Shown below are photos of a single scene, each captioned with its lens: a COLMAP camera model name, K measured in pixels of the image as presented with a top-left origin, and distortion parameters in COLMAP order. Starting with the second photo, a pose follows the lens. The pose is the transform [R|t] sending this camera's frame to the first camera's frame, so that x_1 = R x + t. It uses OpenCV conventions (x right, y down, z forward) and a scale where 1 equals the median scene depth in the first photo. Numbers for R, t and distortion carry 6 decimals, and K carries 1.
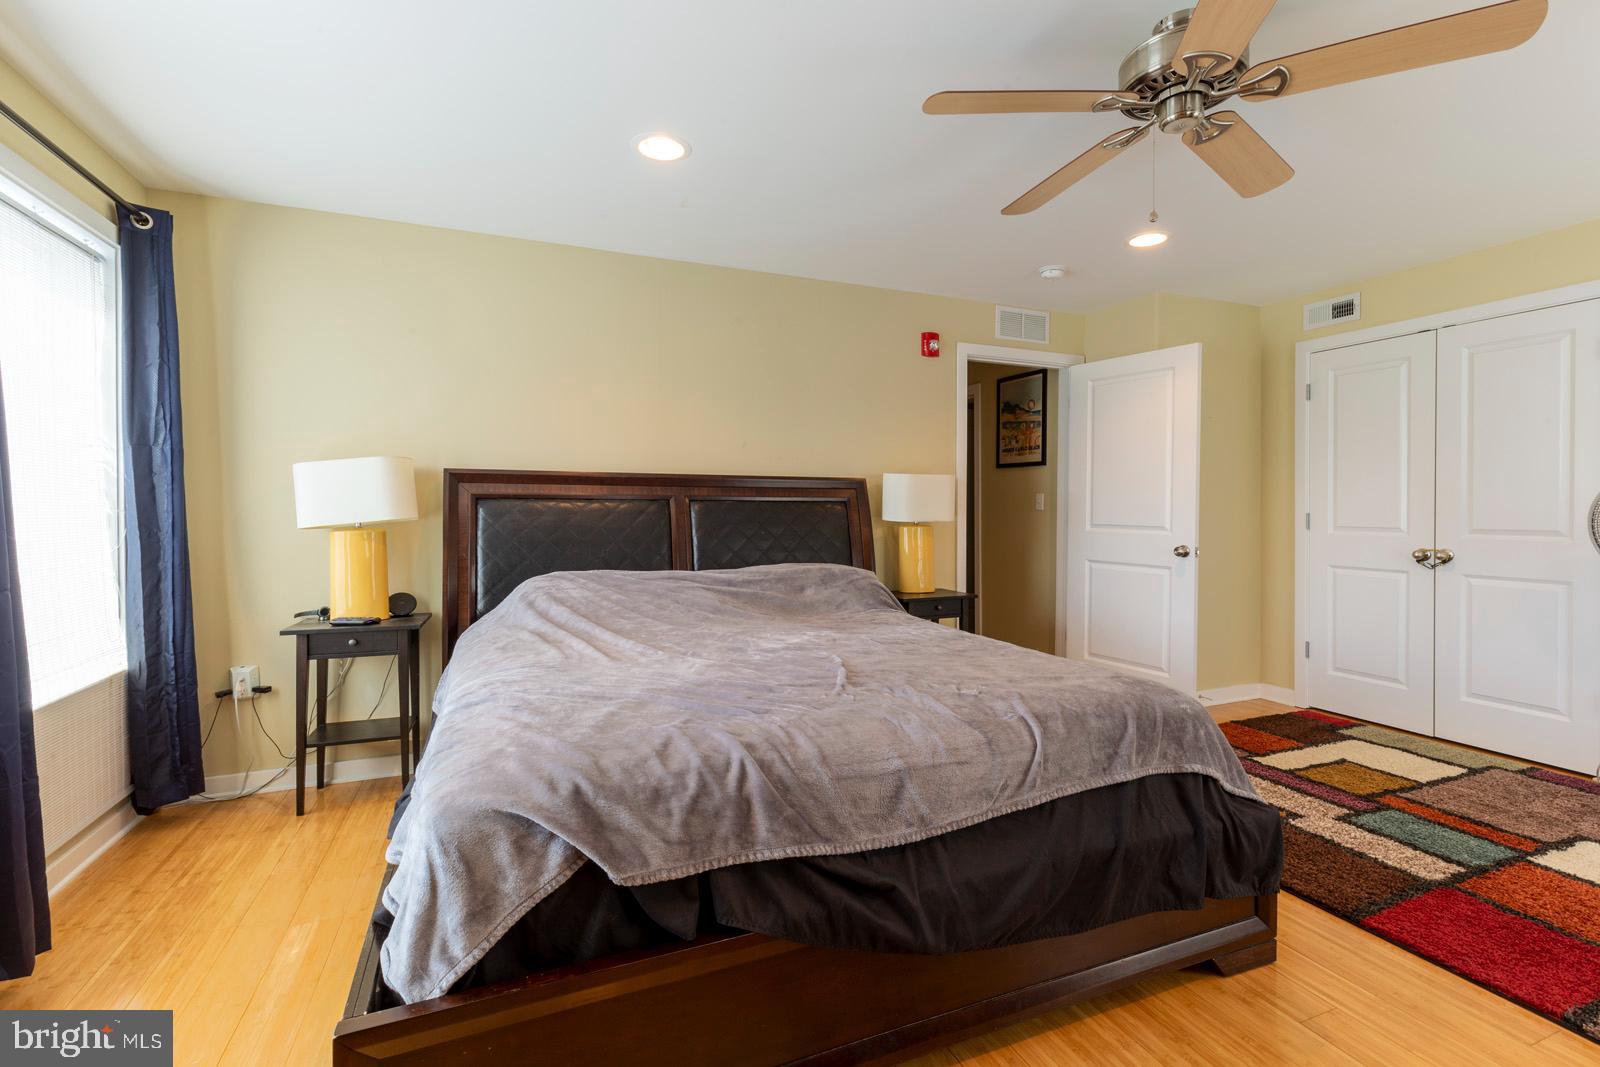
lens RADIAL K [[730.9, 0, 823.7], [0, 730.9, 510.7], [0, 0, 1]] dist [0.005097, -0.002795]
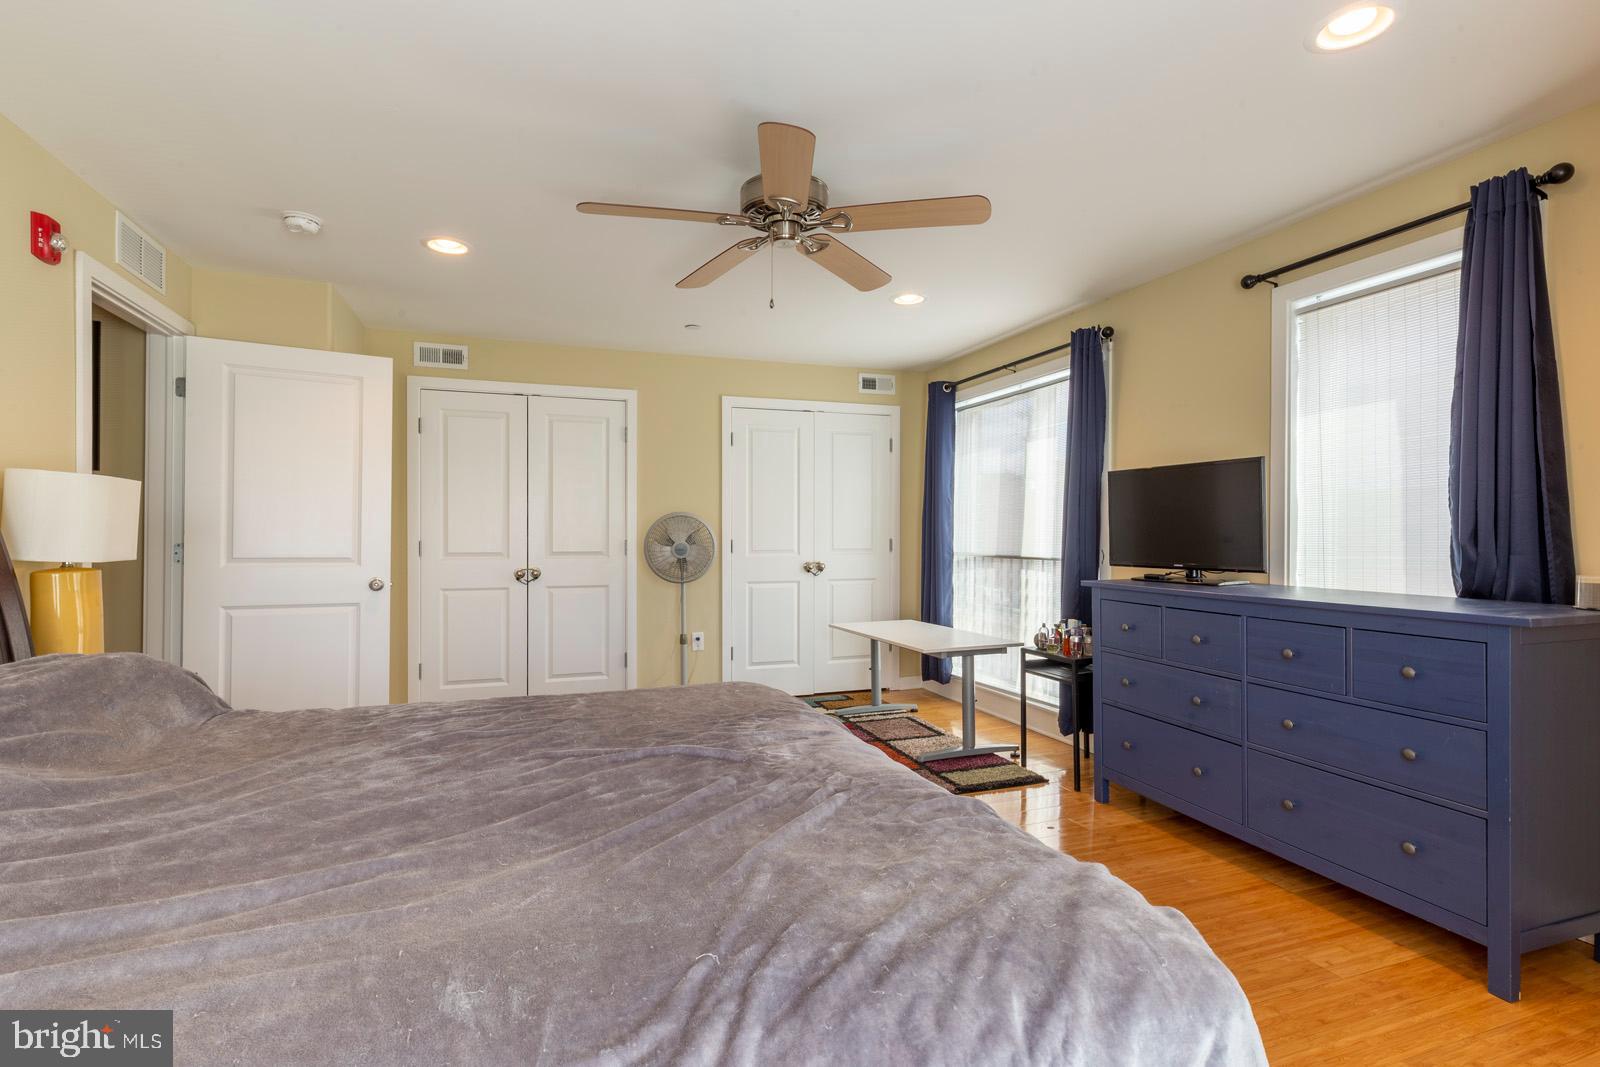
lens RADIAL K [[730.9, 0, 796.3], [0, 730.9, 534.2], [0, 0, 1]] dist [0.005097, -0.002795]
pose [[0.073691, 0.002218, 0.997279, -0.374723], [0.001105, 0.999997, -0.002306, -0.003855], [-0.997280, 0.001272, 0.073689, 0.415673]]
